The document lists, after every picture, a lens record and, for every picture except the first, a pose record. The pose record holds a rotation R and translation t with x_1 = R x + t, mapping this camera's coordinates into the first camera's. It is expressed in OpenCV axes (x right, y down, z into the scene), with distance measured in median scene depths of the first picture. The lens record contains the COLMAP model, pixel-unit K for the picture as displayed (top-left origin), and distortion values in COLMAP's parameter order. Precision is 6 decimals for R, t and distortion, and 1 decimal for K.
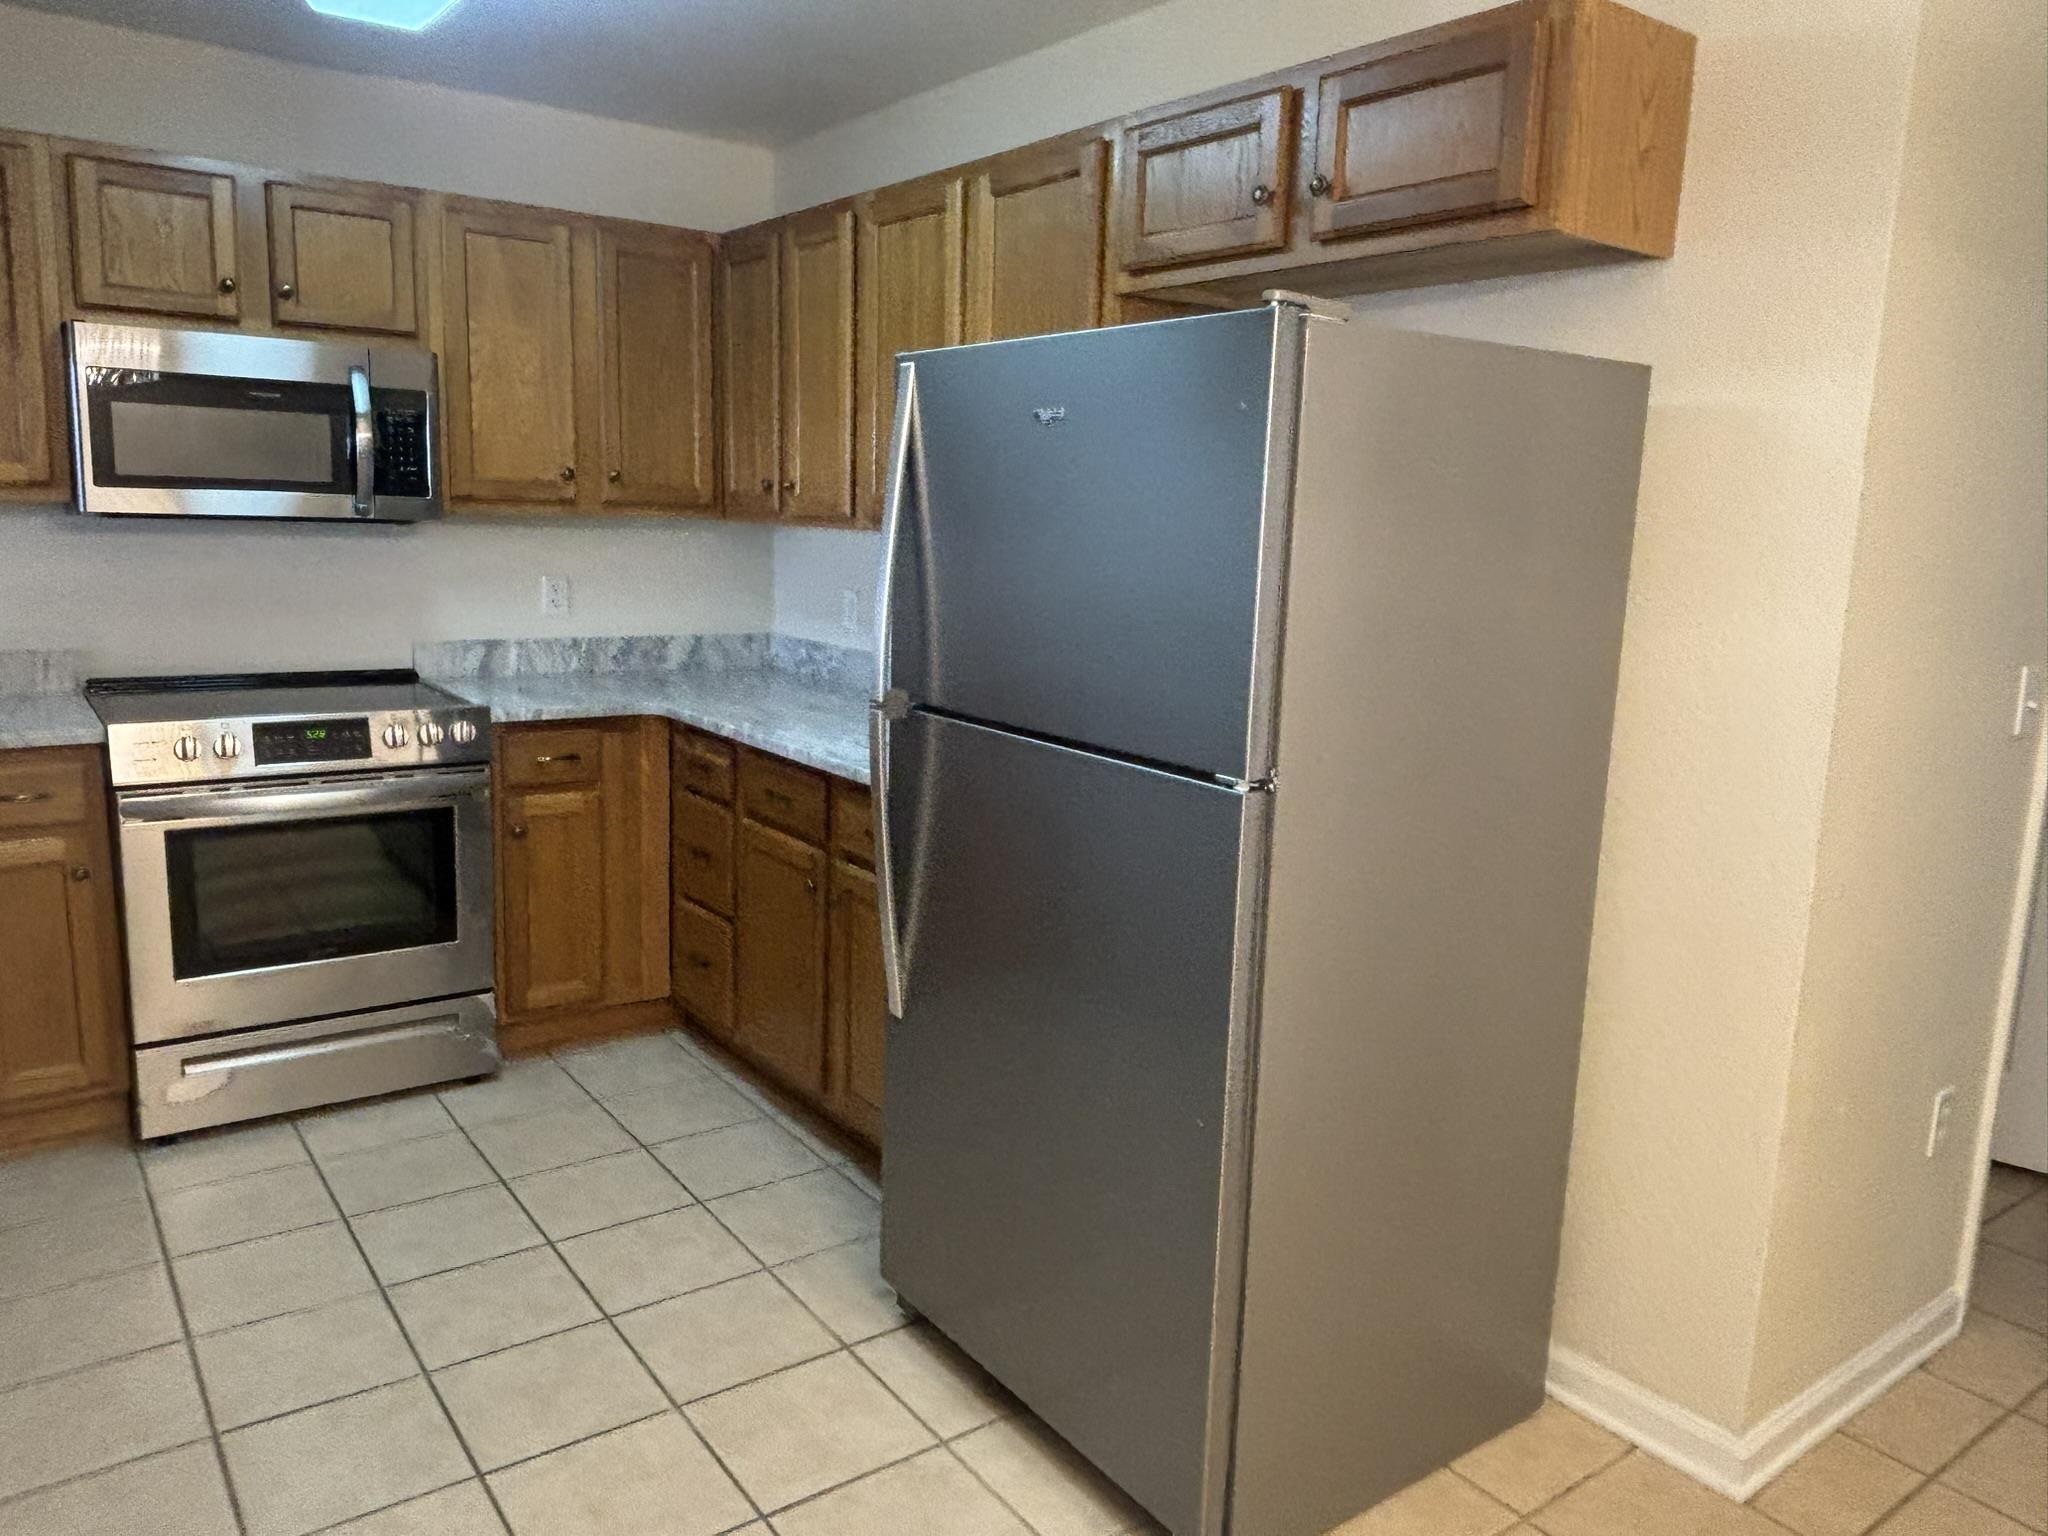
lens RADIAL K [[1450.4, 0, 1025.2], [0, 1450.4, 775.4], [0, 0, 1]] dist [0.033248, -0.053319]
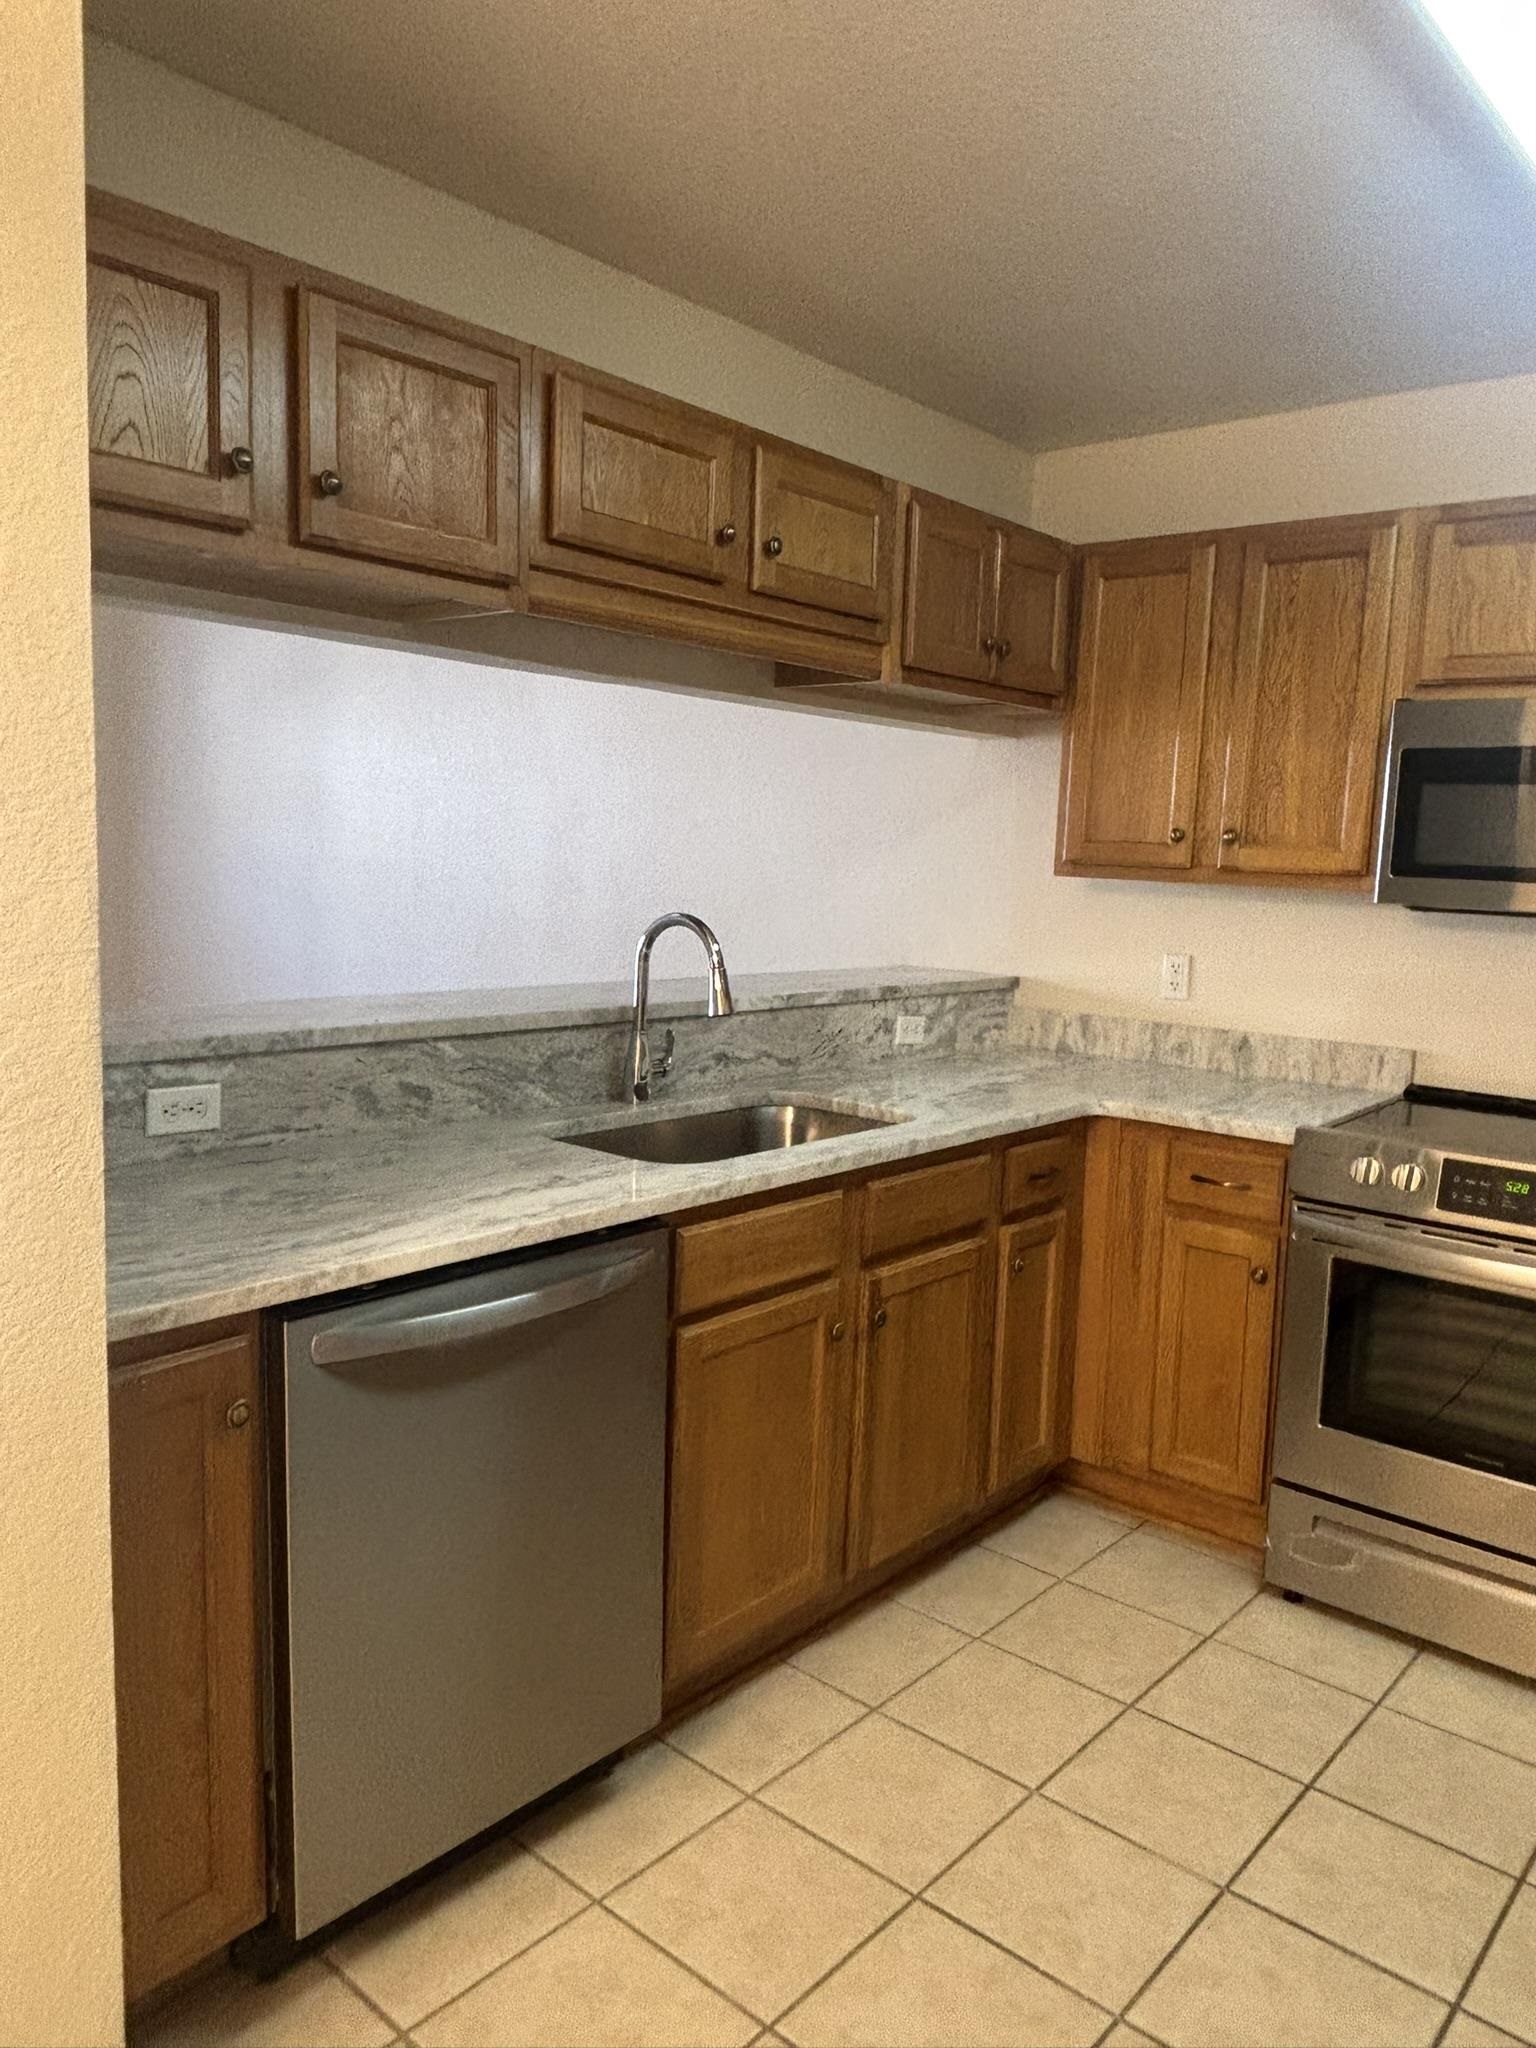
lens RADIAL K [[1450.4, 0, 764.9], [0, 1450.4, 1025.8], [0, 0, 1]] dist [0.033248, -0.053319]
pose [[0.216387, 0.092186, -0.971946, 0.172653], [-0.203294, 0.977965, 0.047497, -0.066001], [0.954907, 0.187313, 0.230360, 0.410478]]
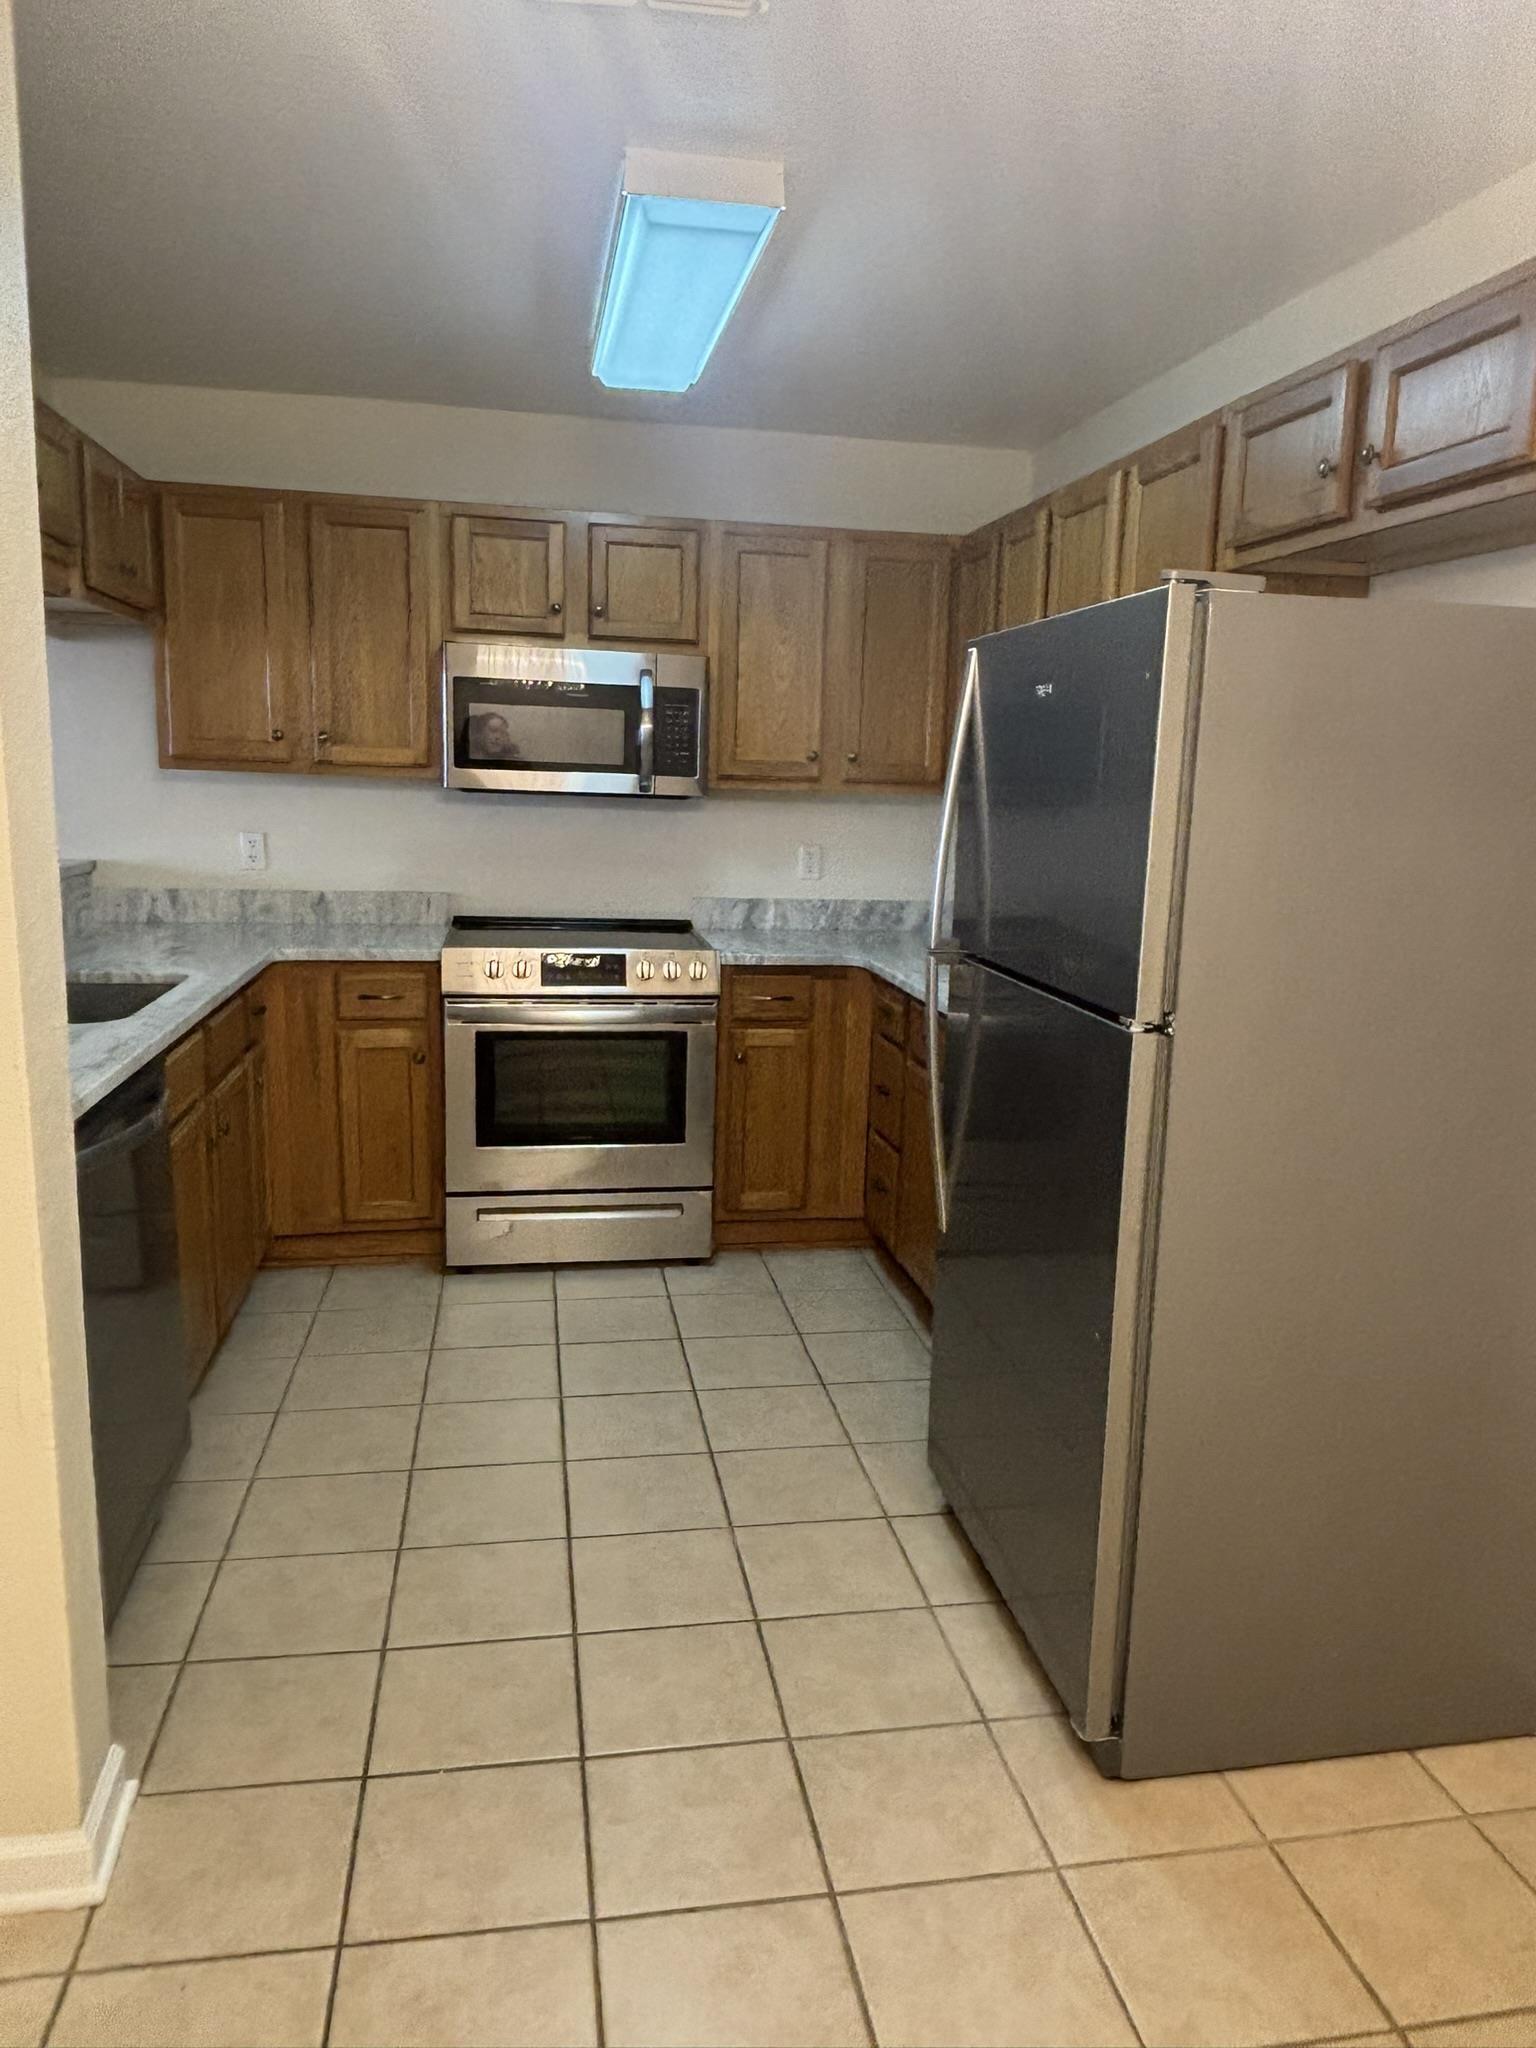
lens RADIAL K [[1450.4, 0, 796.9], [0, 1450.4, 1058.5], [0, 0, 1]] dist [0.033248, -0.053319]
pose [[0.901071, 0.077848, -0.426627, 0.212012], [-0.079007, 0.996761, 0.015012, 0.019040], [0.426414, 0.020179, 0.904303, -0.050511]]
